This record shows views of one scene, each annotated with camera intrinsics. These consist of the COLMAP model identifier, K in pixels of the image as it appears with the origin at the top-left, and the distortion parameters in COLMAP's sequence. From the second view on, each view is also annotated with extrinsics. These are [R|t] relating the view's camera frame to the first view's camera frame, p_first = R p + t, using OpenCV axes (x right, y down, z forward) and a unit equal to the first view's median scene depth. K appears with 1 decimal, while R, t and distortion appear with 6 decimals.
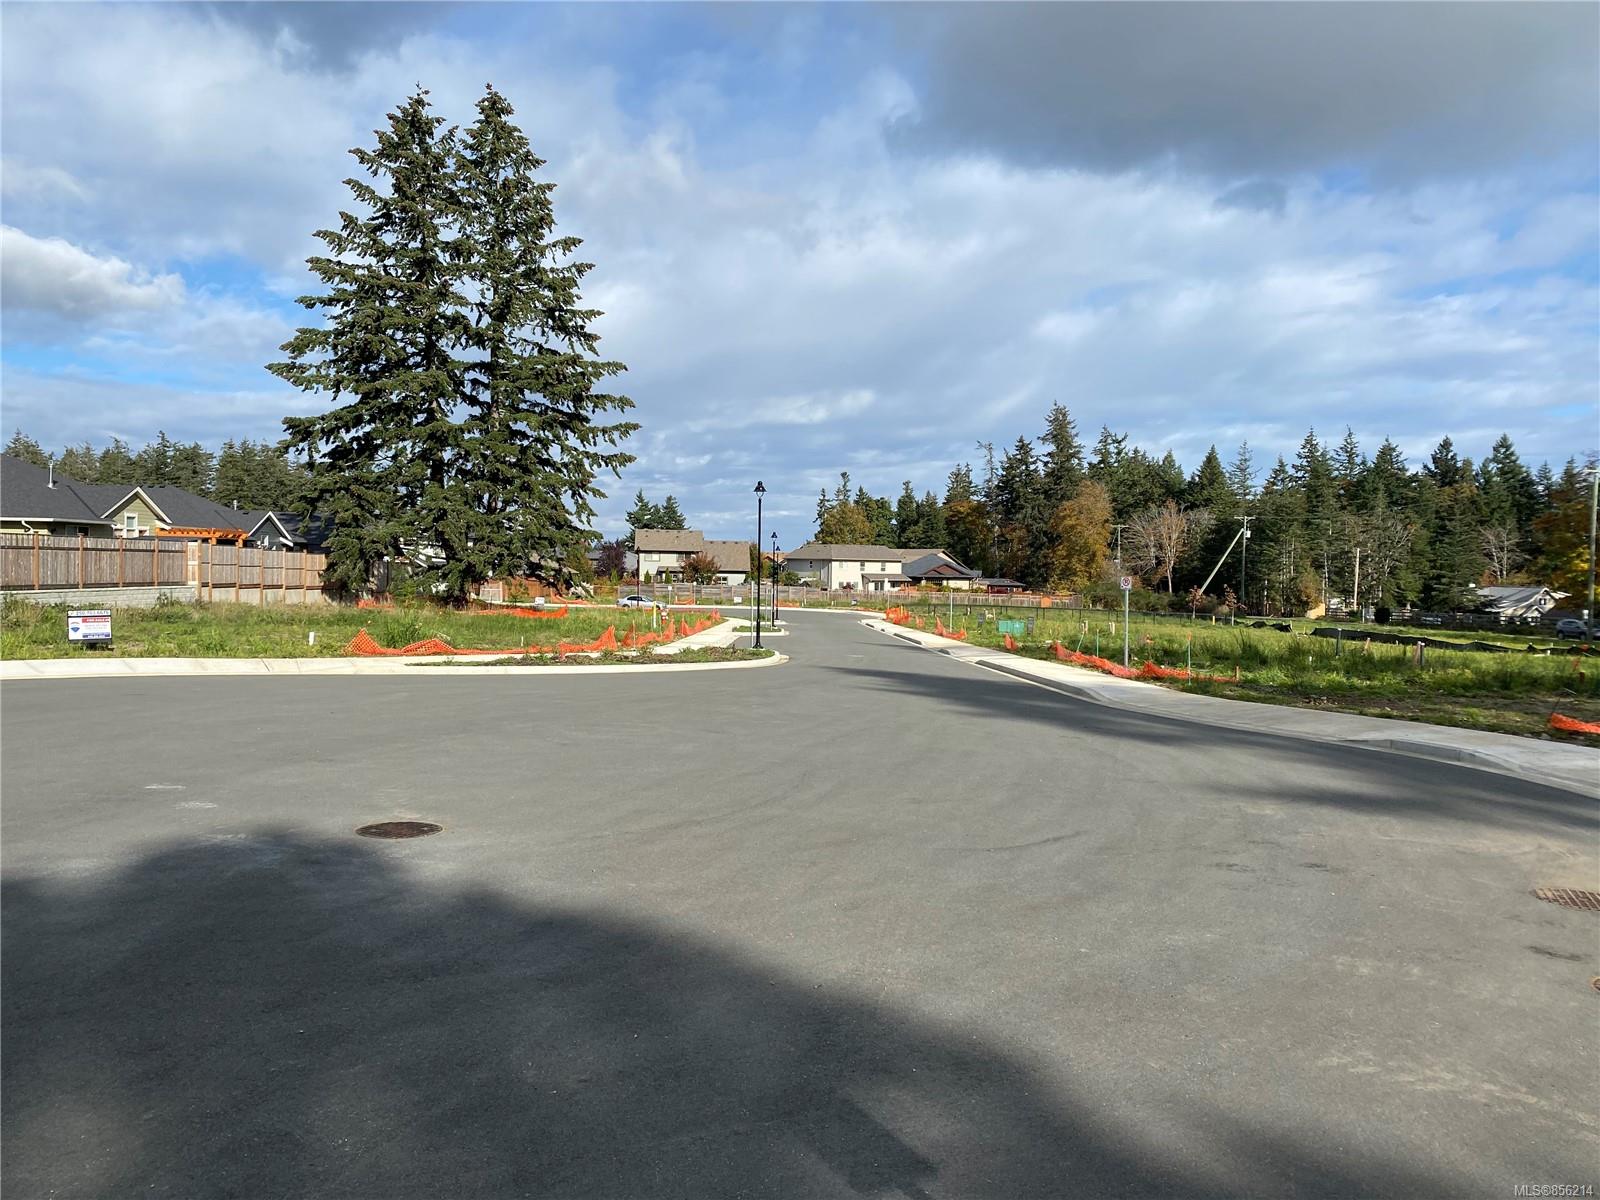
lens RADIAL K [[1208.9, 0, 800.0], [0, 1208.9, 600.0], [0, 0, 1]] dist [0.084285, -0.100561]
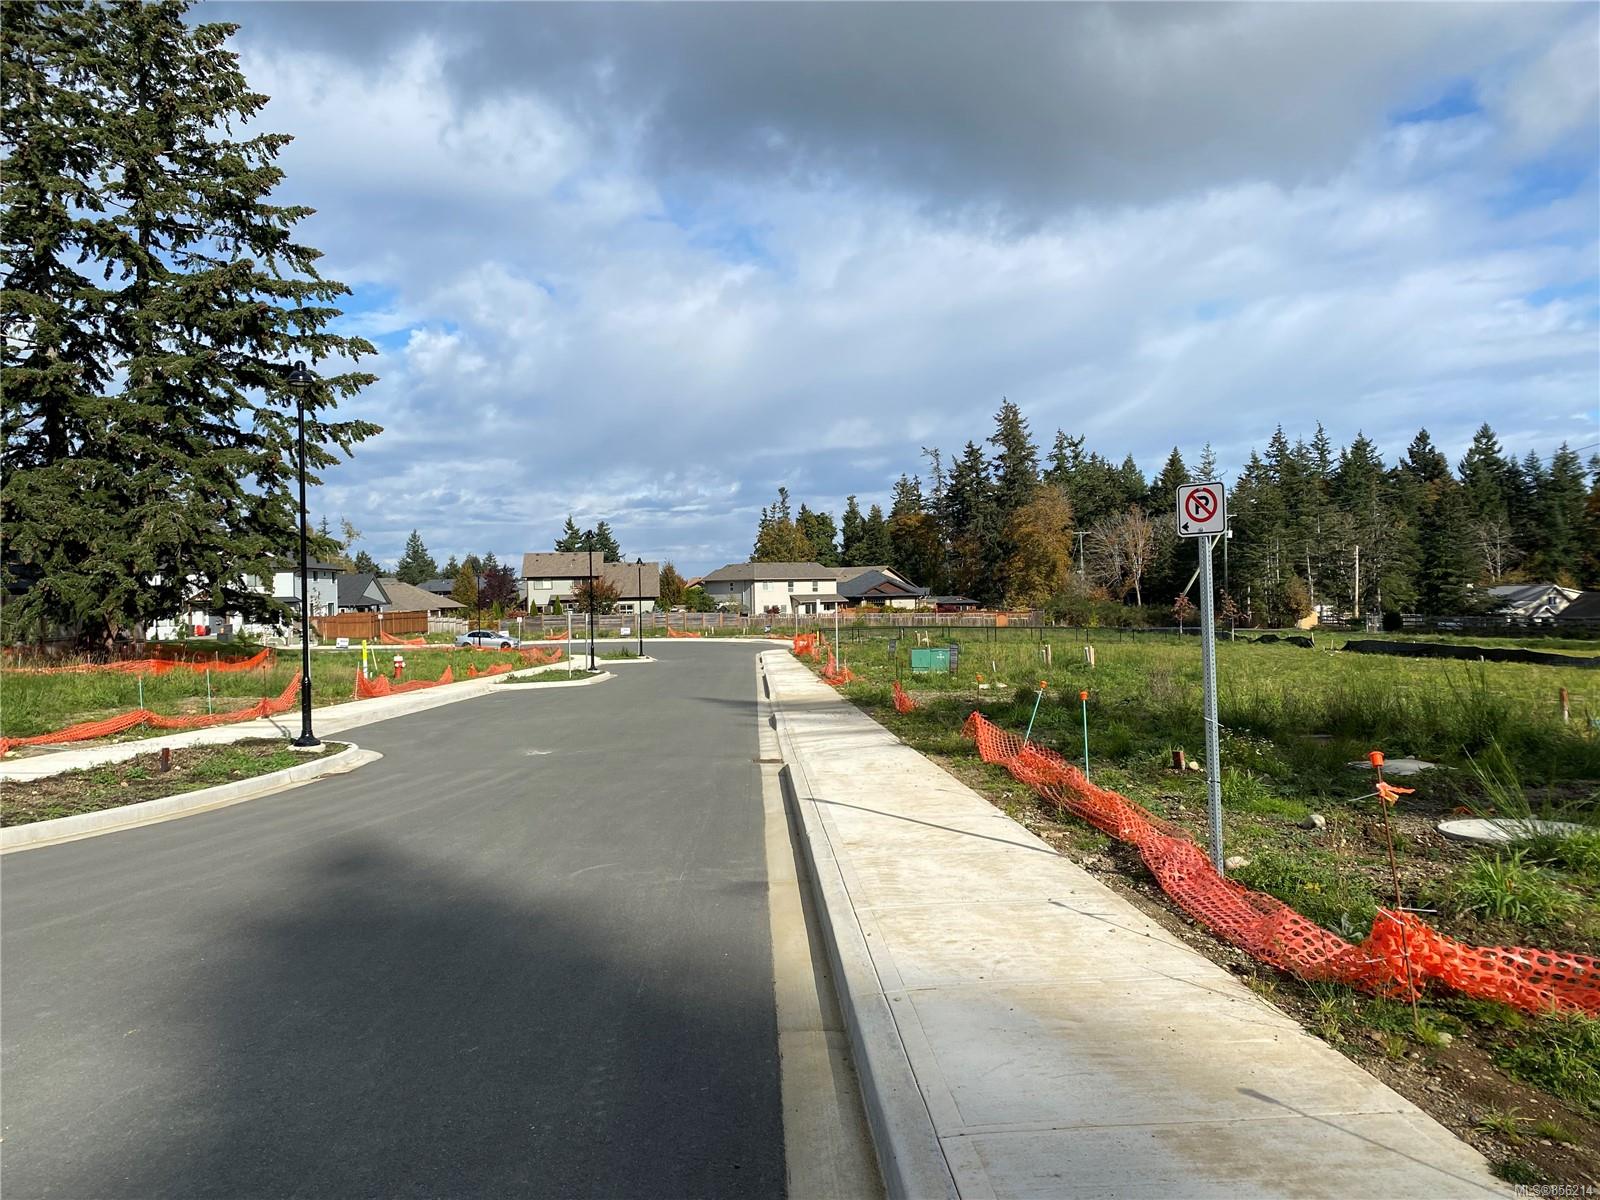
lens RADIAL K [[1202.9, 0, 776.9], [0, 1202.9, 594.6], [0, 0, 1]] dist [0.066675, -0.093146]
pose [[0.999289, -0.035894, 0.011554, 0.028759], [0.036197, 0.998975, -0.027194, 0.000853], [-0.010566, 0.027593, 0.999563, 0.123241]]
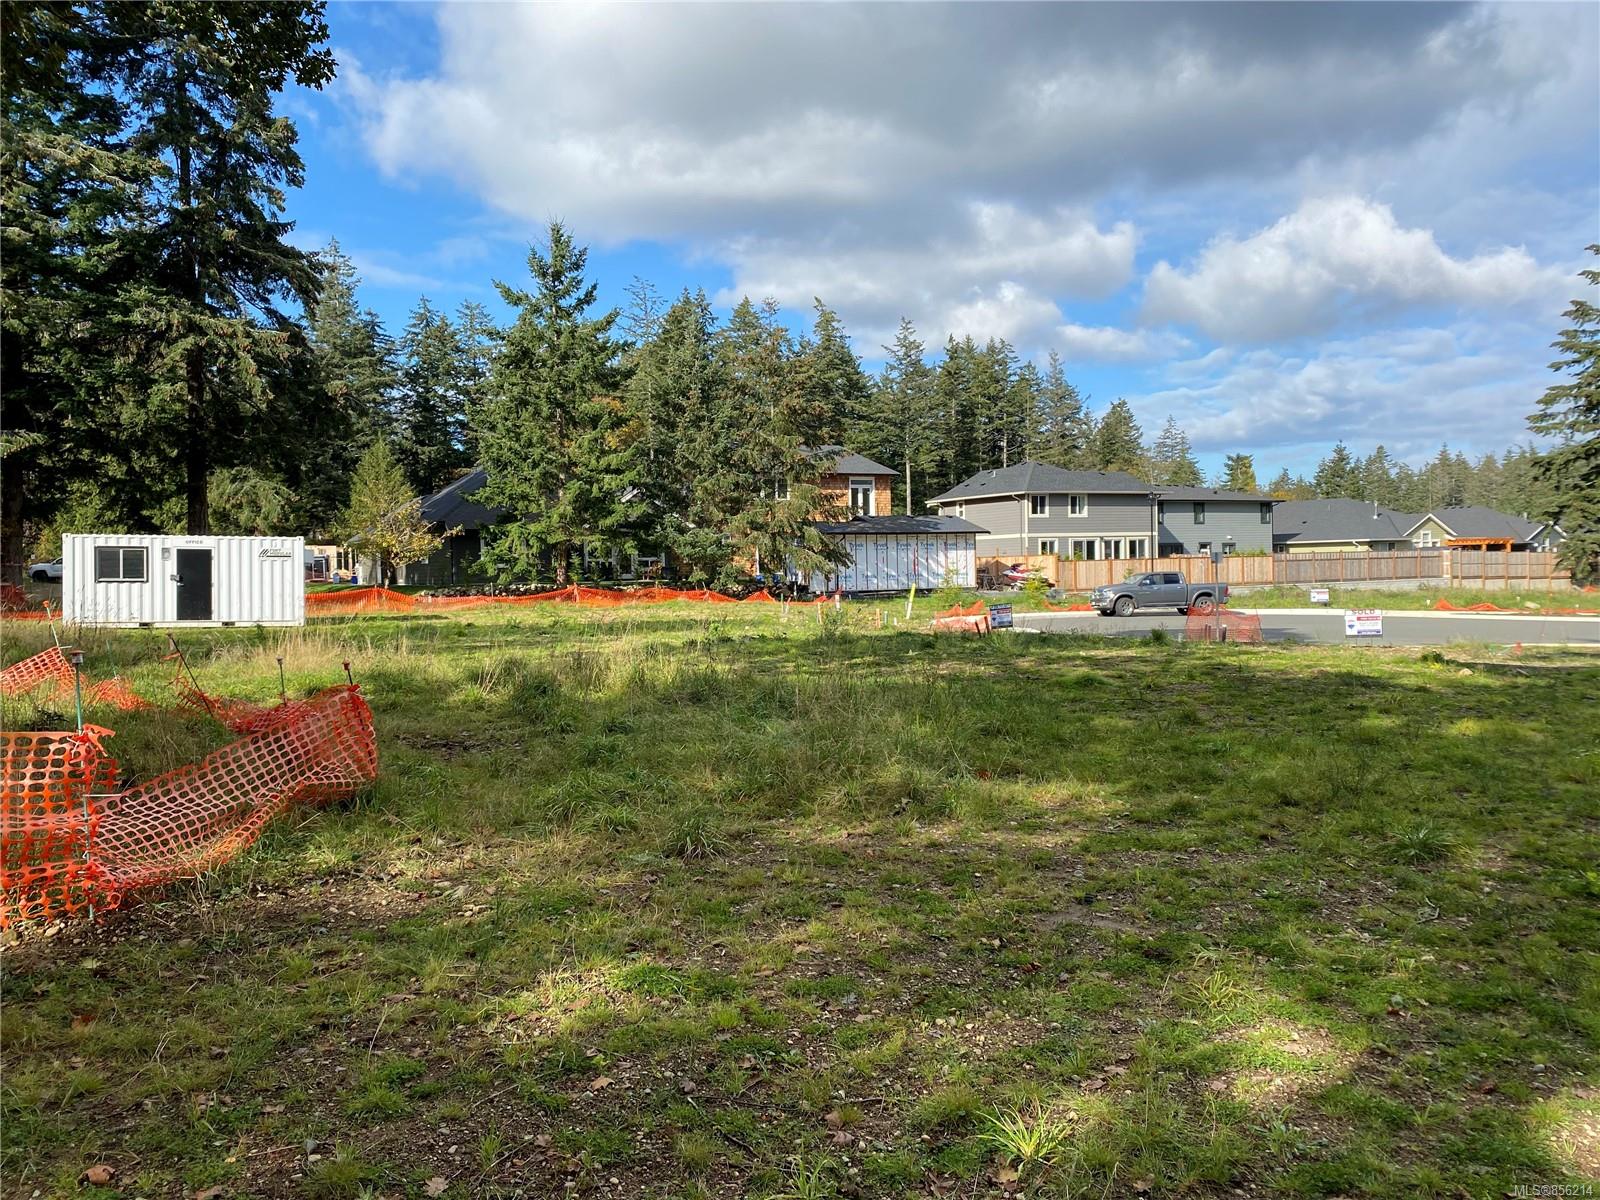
lens RADIAL K [[1208.9, 0, 800.0], [0, 1208.9, 600.0], [0, 0, 1]] dist [0.084285, -0.100561]
pose [[0.483745, -0.003875, -0.875201, 0.135625], [0.008015, 0.999968, 0.000003, 0.002846], [0.875172, -0.007016, 0.483760, -0.138281]]
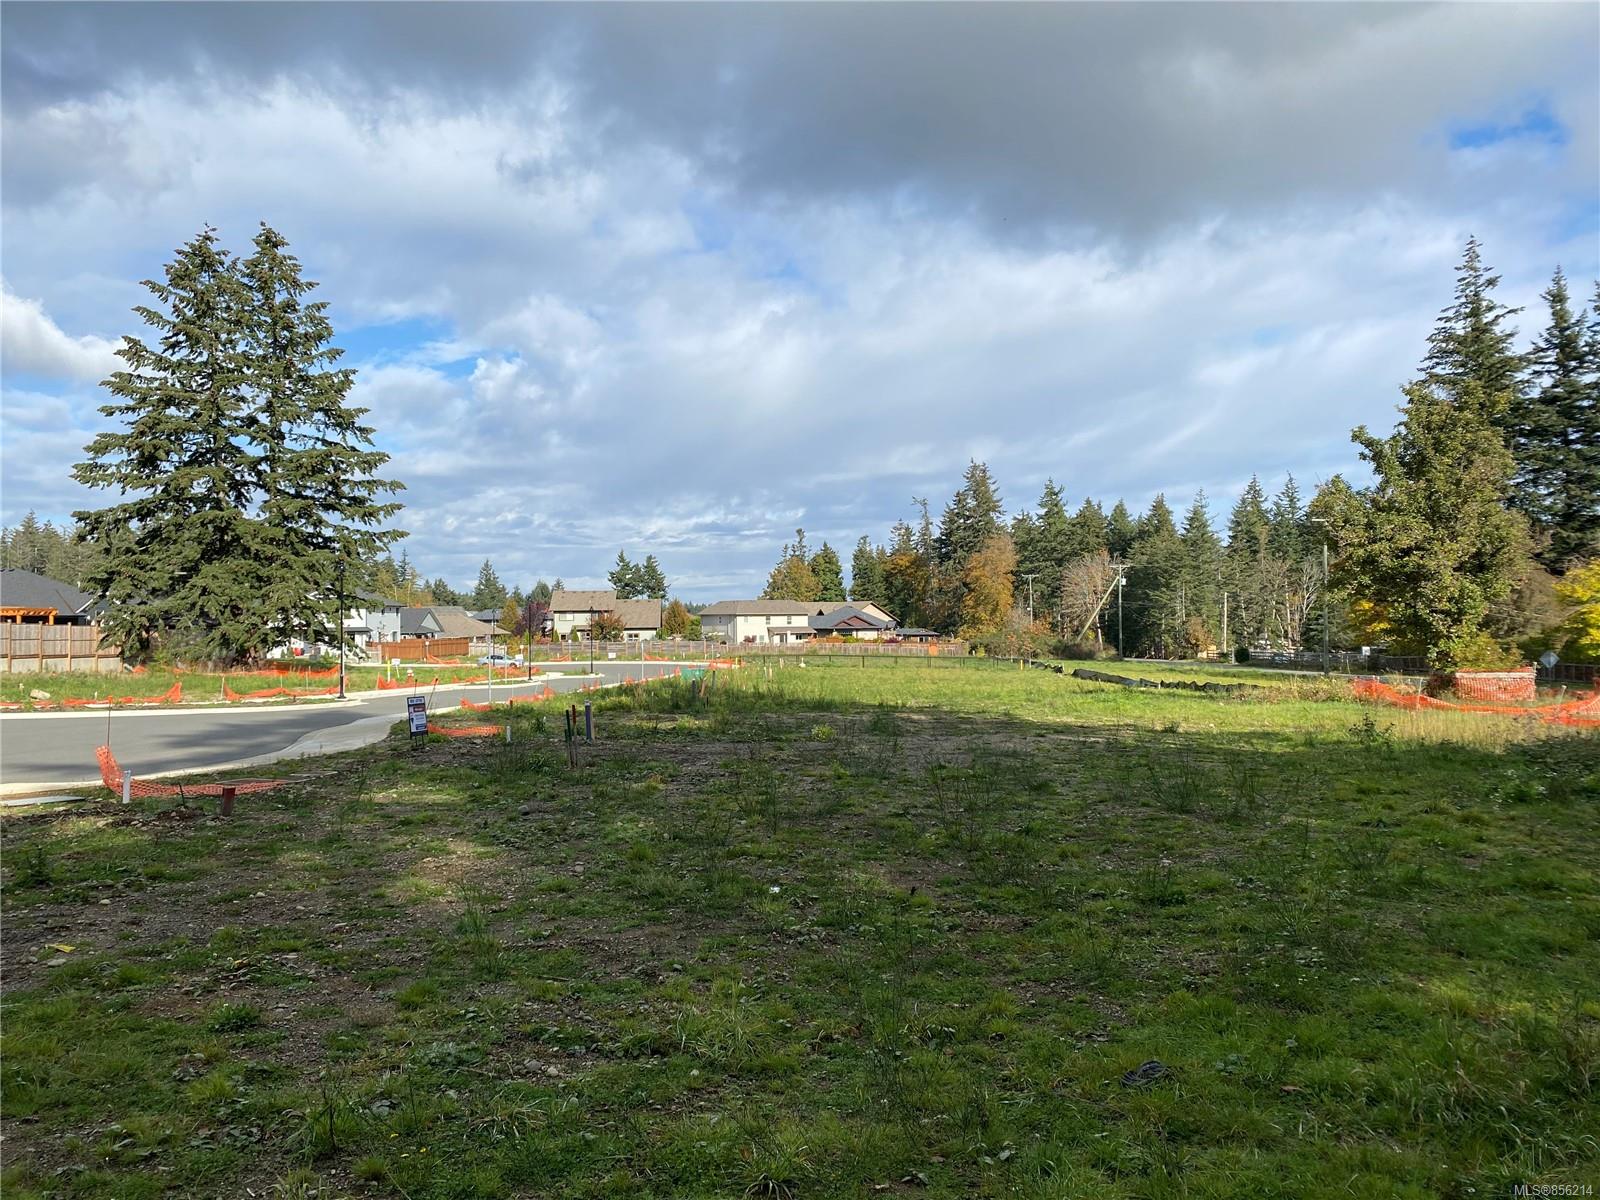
lens RADIAL K [[1208.9, 0, 800.0], [0, 1208.9, 600.0], [0, 0, 1]] dist [0.084285, -0.100561]
pose [[0.999260, -0.025229, -0.029021, 0.101502], [0.023939, 0.998746, -0.043981, 0.001383], [0.030094, 0.043254, 0.998611, -0.050043]]
